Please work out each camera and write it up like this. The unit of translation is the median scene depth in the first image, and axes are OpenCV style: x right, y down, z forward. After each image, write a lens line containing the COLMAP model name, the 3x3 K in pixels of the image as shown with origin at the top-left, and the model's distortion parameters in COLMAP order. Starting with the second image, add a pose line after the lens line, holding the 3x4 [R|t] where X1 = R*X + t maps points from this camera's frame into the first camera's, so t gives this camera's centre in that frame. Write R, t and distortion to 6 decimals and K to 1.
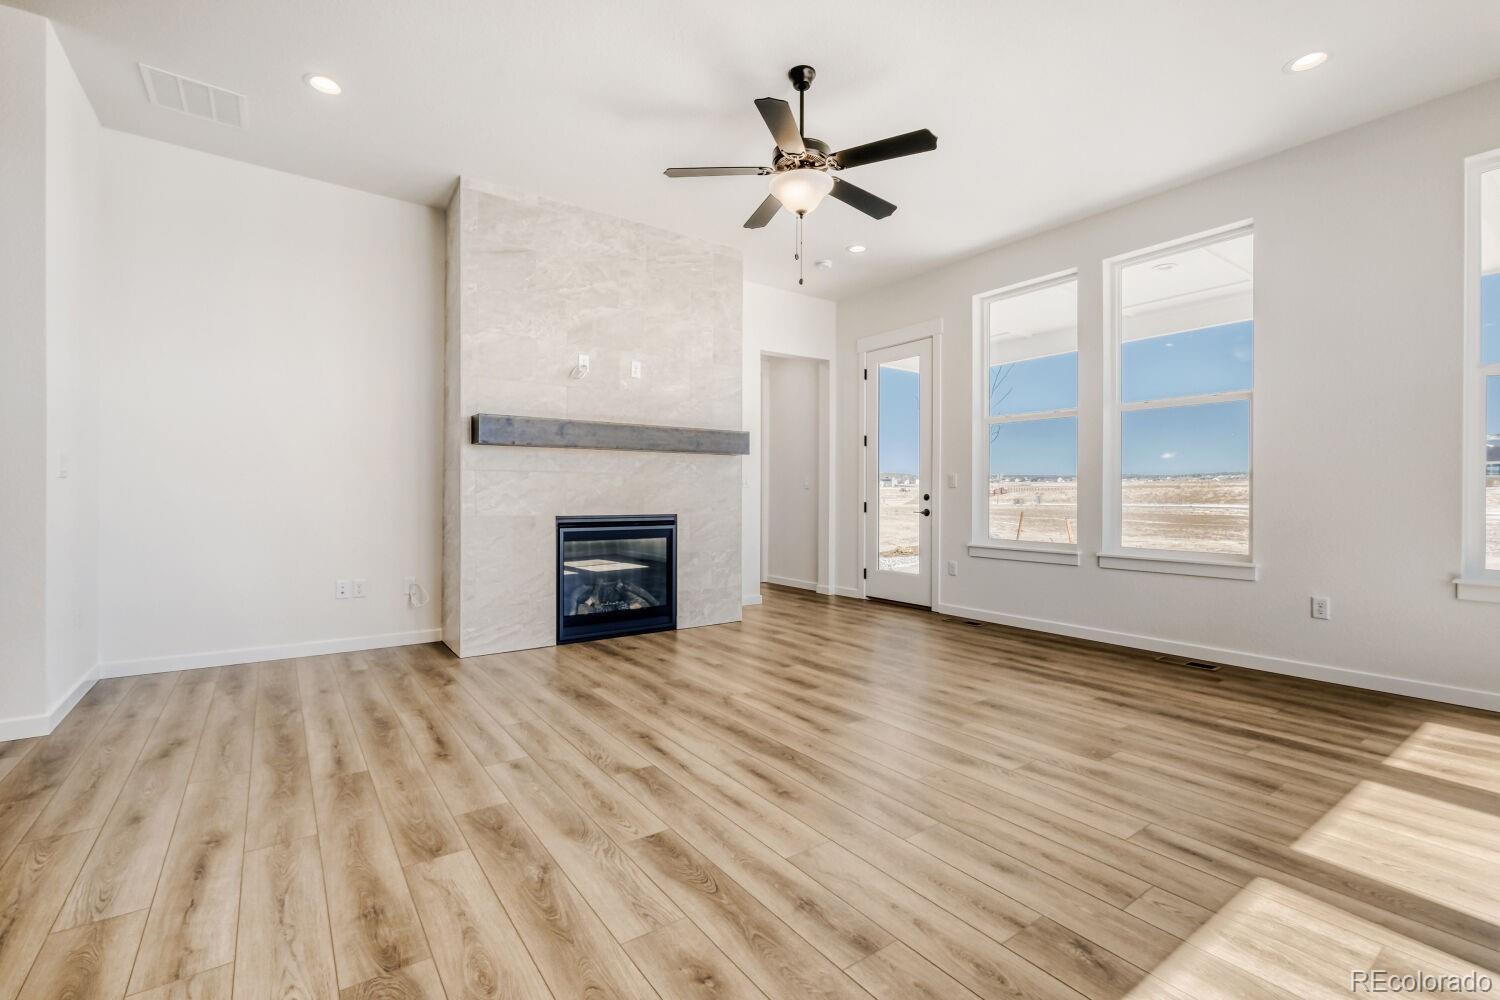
lens RADIAL K [[662.6, 0, 751.6], [0, 662.6, 492.4], [0, 0, 1]] dist [-0.002041, -0.001603]
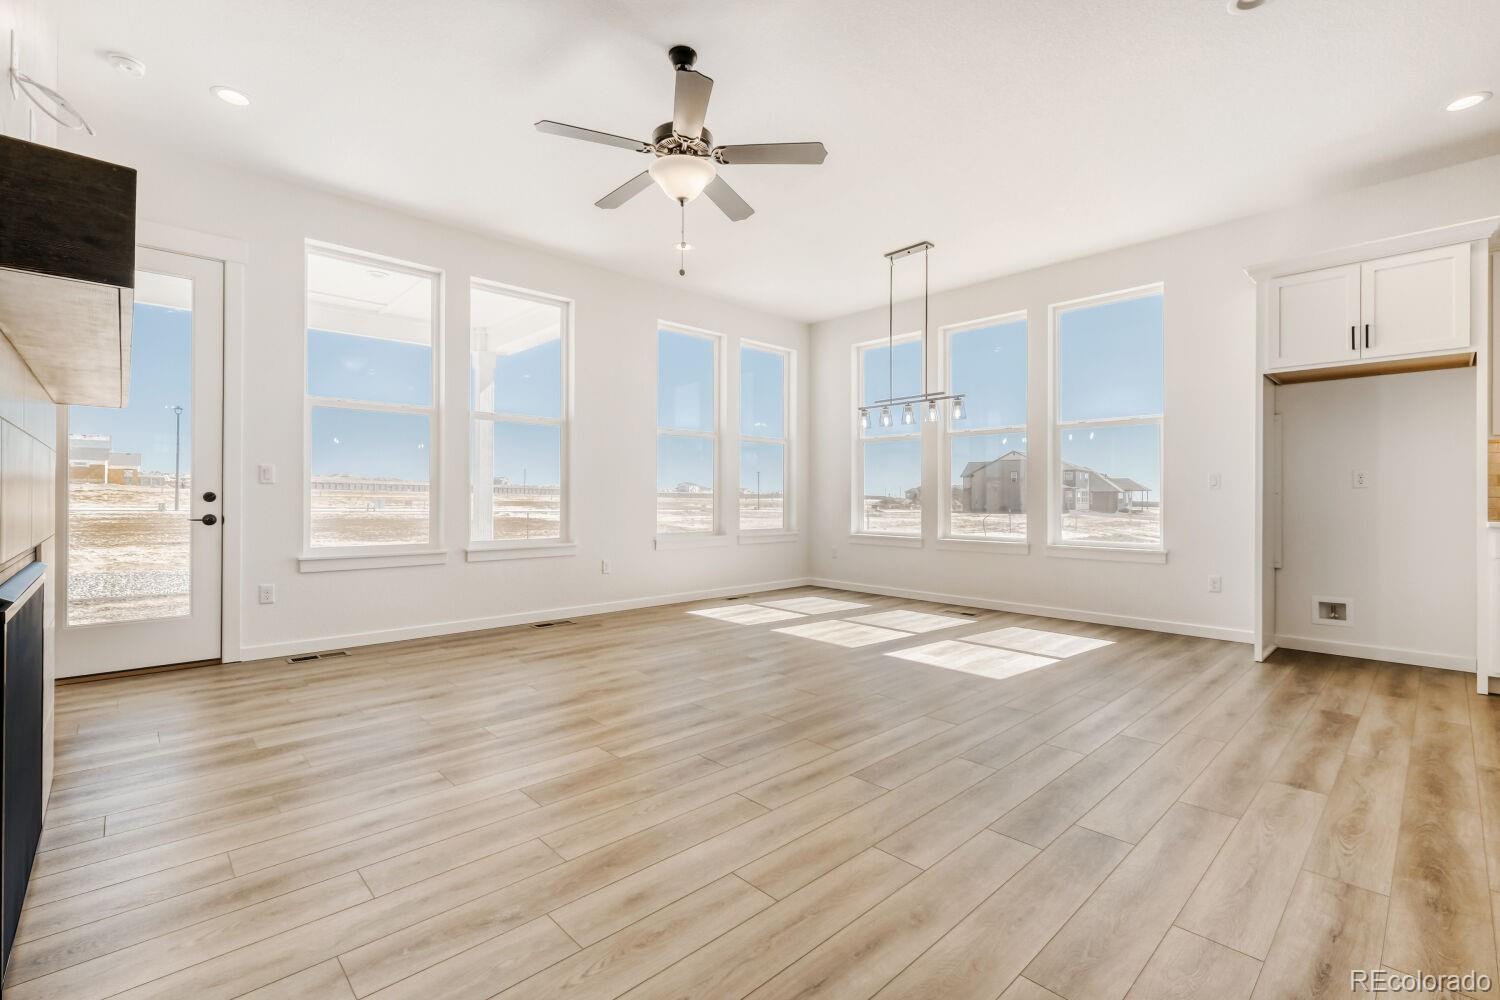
lens RADIAL K [[662.6, 0, 741.4], [0, 662.6, 495.7], [0, 0, 1]] dist [-0.002041, -0.001603]
pose [[-0.123342, -0.004020, 0.992356, -0.591825], [-0.008710, 0.999958, 0.002968, -0.000897], [-0.992326, -0.008277, -0.123372, 0.692860]]
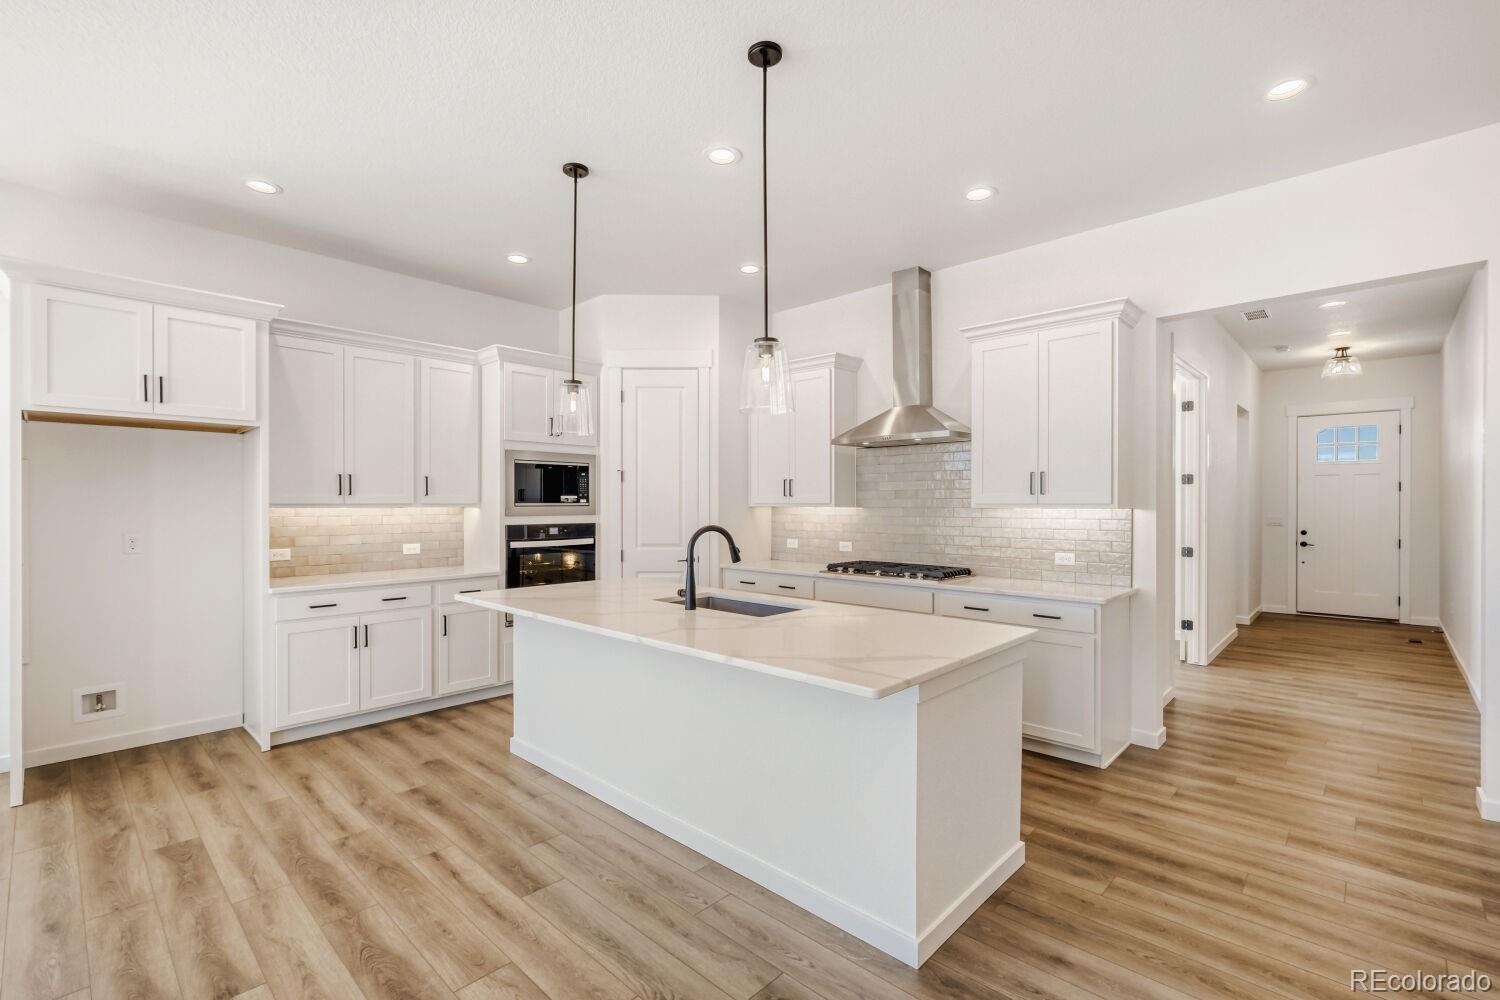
lens RADIAL K [[662.6, 0, 745.2], [0, 662.6, 515.1], [0, 0, 1]] dist [-0.002041, -0.001603]
pose [[-0.983325, -0.001699, -0.181849, -0.374424], [-0.004069, 0.999912, 0.012662, -0.076474], [0.181811, 0.013191, -0.983245, 0.648016]]
